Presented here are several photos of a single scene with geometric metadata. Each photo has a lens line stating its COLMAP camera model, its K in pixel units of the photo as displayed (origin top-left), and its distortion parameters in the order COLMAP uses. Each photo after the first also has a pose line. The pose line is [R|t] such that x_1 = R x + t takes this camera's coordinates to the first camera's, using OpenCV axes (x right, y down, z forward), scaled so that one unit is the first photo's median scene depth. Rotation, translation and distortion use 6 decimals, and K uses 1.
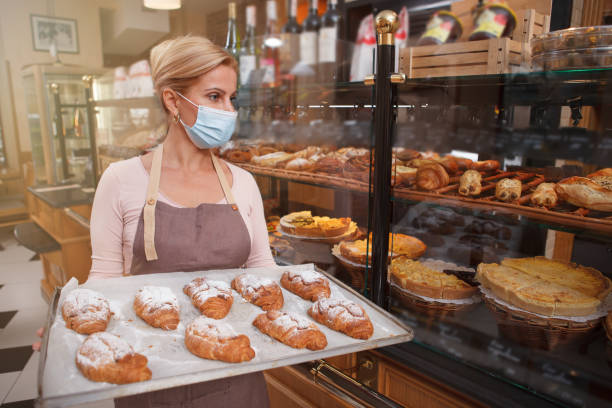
lens RADIAL K [[434.2, 0, 307.9], [0, 434.2, 202.6], [0, 0, 1]] dist [-0.073997, 0.040849]
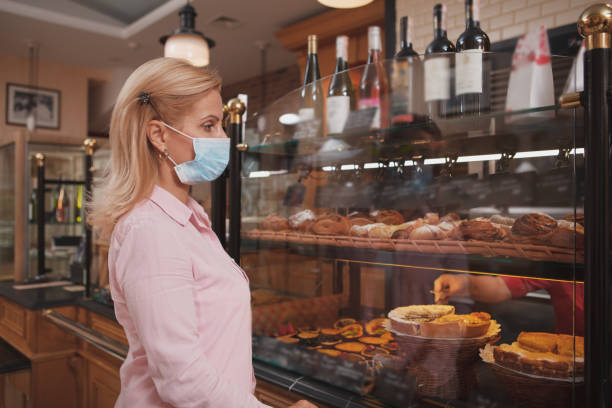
lens RADIAL K [[519.3, 0, 306.4], [0, 519.3, 207.1], [0, 0, 1]] dist [-0.040362, 0.018982]
pose [[0.999979, 0.002282, 0.006118, -0.257127], [-0.000912, 0.976578, -0.215162, 0.062693], [-0.006465, 0.215152, 0.976559, 0.181474]]
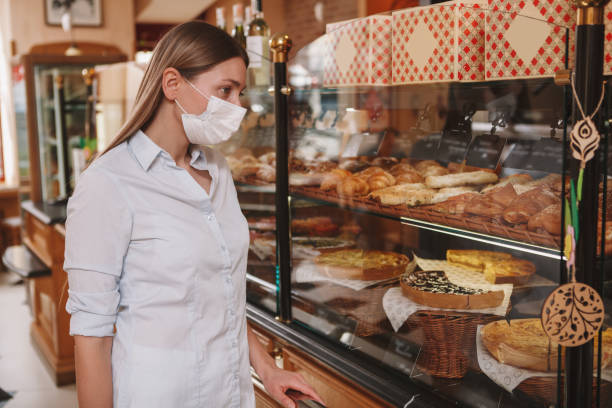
lens RADIAL K [[823.6, 0, 305.1], [0, 823.6, 207.2], [0, 0, 1]] dist [0.015558, 0.000000]
pose [[0.962050, 0.012710, -0.272576, 0.708591], [-0.032672, 0.997094, -0.068820, 0.147987], [0.270909, 0.075114, 0.959670, -0.905199]]
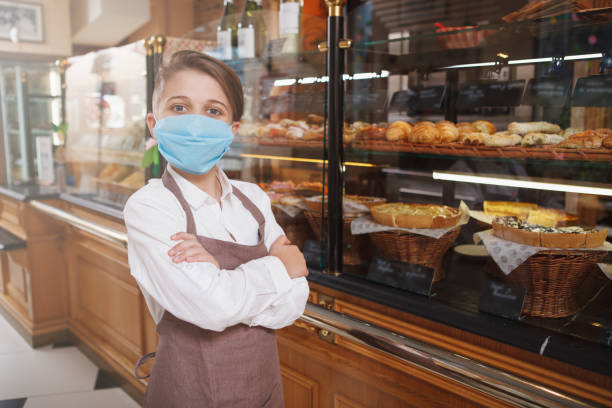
lens RADIAL K [[580.5, 0, 309.2], [0, 580.5, 206.5], [0, 0, 1]] dist [-0.018282, 0.000000]
pose [[0.999292, 0.002373, -0.037559, 0.140738], [-0.004954, 0.997619, -0.068787, 0.217844], [0.037306, 0.068925, 0.996924, -0.456377]]
